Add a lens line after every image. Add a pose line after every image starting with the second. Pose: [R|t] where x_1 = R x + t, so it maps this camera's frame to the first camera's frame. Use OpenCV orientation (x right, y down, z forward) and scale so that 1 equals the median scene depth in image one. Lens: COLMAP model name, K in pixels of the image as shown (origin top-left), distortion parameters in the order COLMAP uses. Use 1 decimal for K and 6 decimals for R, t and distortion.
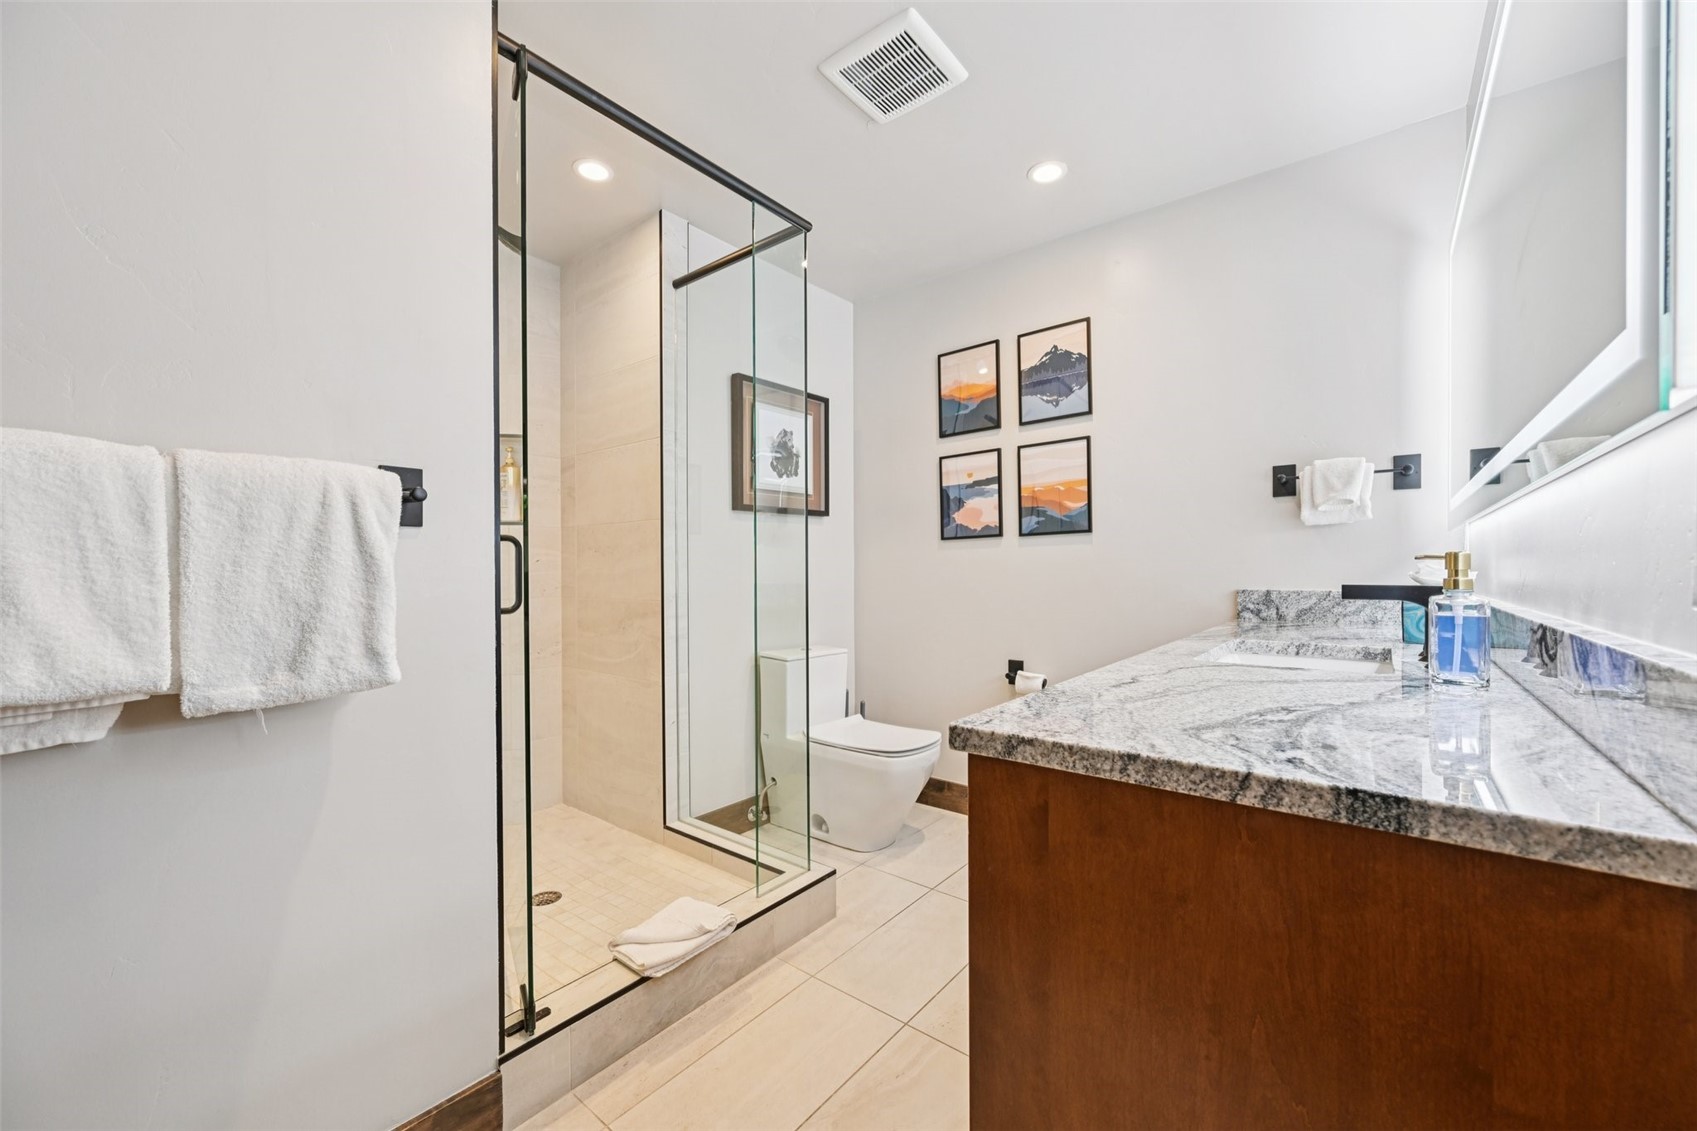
lens RADIAL K [[662.7, 0, 852.4], [0, 662.7, 572.7], [0, 0, 1]] dist [-0.001901, 0.000039]
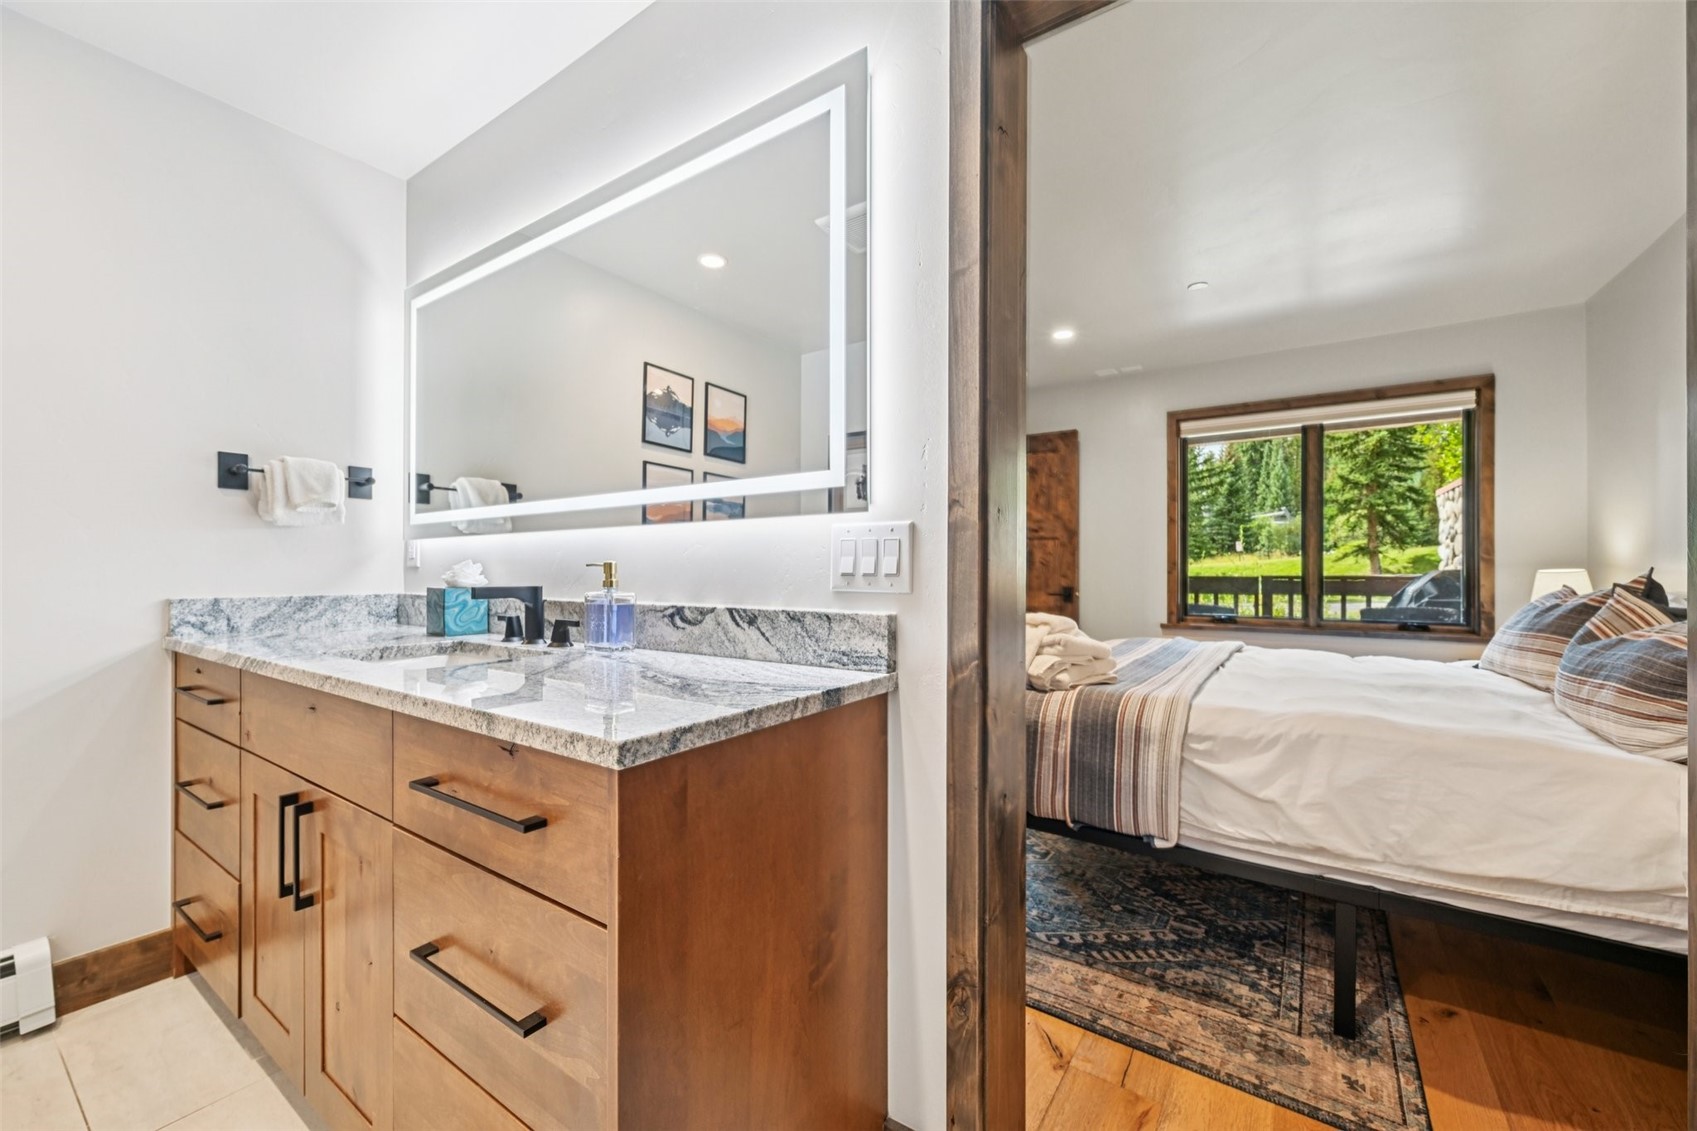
lens RADIAL K [[662.7, 0, 852.4], [0, 662.7, 572.7], [0, 0, 1]] dist [-0.001901, 0.000039]
pose [[-0.079866, 0.004460, 0.996796, -0.832540], [0.003720, 0.999984, -0.004176, 0.001706], [-0.996799, 0.003374, -0.079882, 0.801969]]
